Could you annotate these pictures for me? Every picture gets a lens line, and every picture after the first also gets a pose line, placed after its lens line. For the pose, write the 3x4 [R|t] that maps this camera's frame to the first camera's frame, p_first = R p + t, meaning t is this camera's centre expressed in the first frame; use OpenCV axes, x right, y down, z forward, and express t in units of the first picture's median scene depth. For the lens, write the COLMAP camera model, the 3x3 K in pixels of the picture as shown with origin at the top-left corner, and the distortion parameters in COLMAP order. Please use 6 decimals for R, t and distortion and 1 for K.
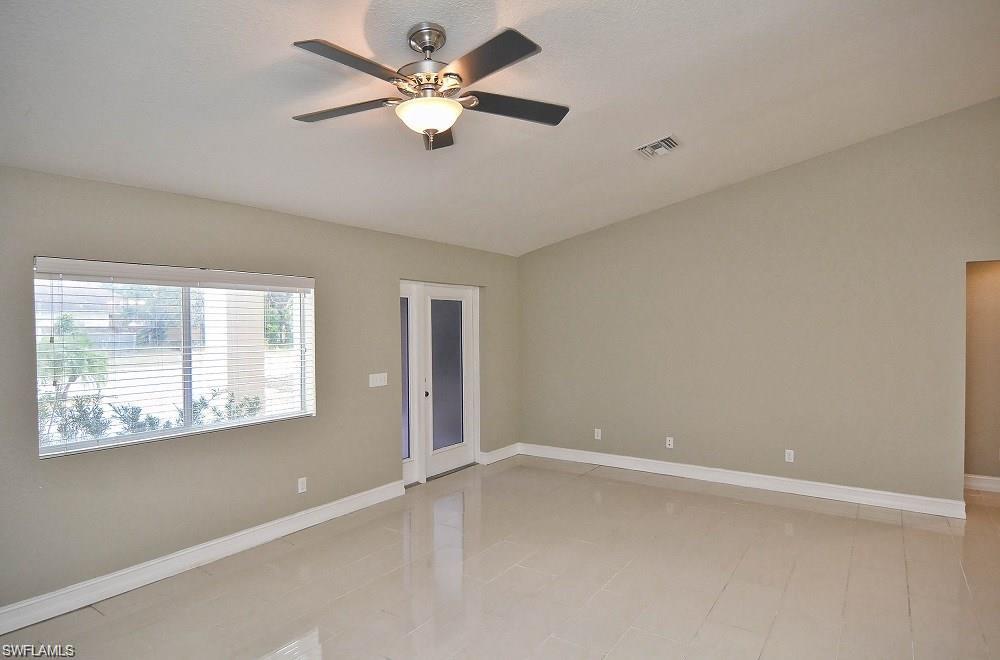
lens RADIAL K [[547.8, 0, 495.9], [0, 547.8, 321.0], [0, 0, 1]] dist [-0.005374, -0.001989]
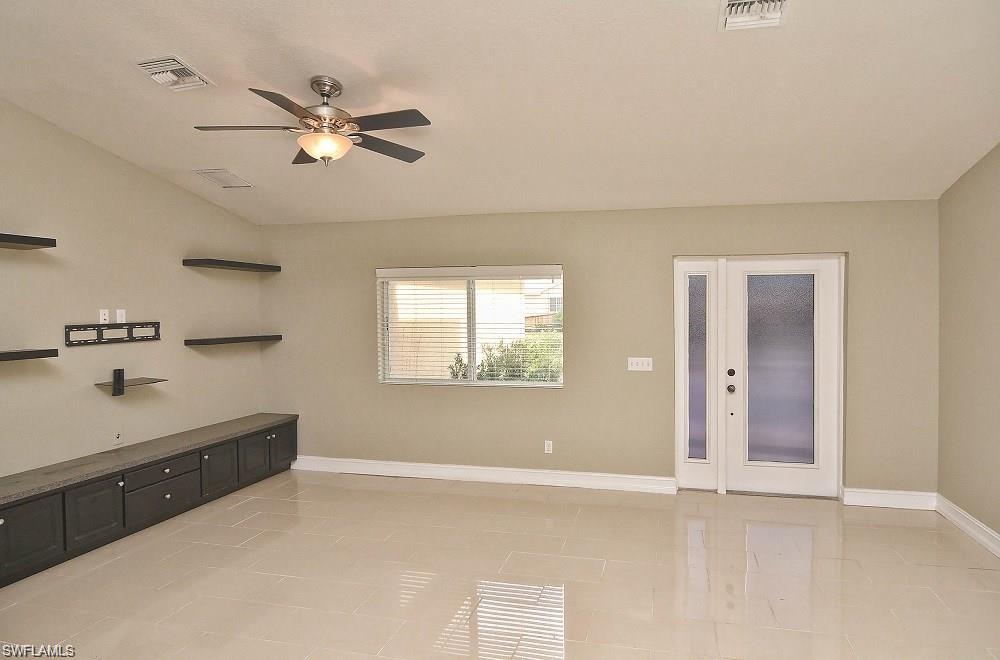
lens RADIAL K [[571.6, 0, 540.1], [0, 571.6, 312.7], [0, 0, 1]] dist [-0.027951, -0.001043]
pose [[0.387972, 0.013897, -0.921566, 0.566527], [0.006486, 0.999820, 0.017807, -0.001707], [0.921648, -0.012886, 0.387813, 0.403524]]
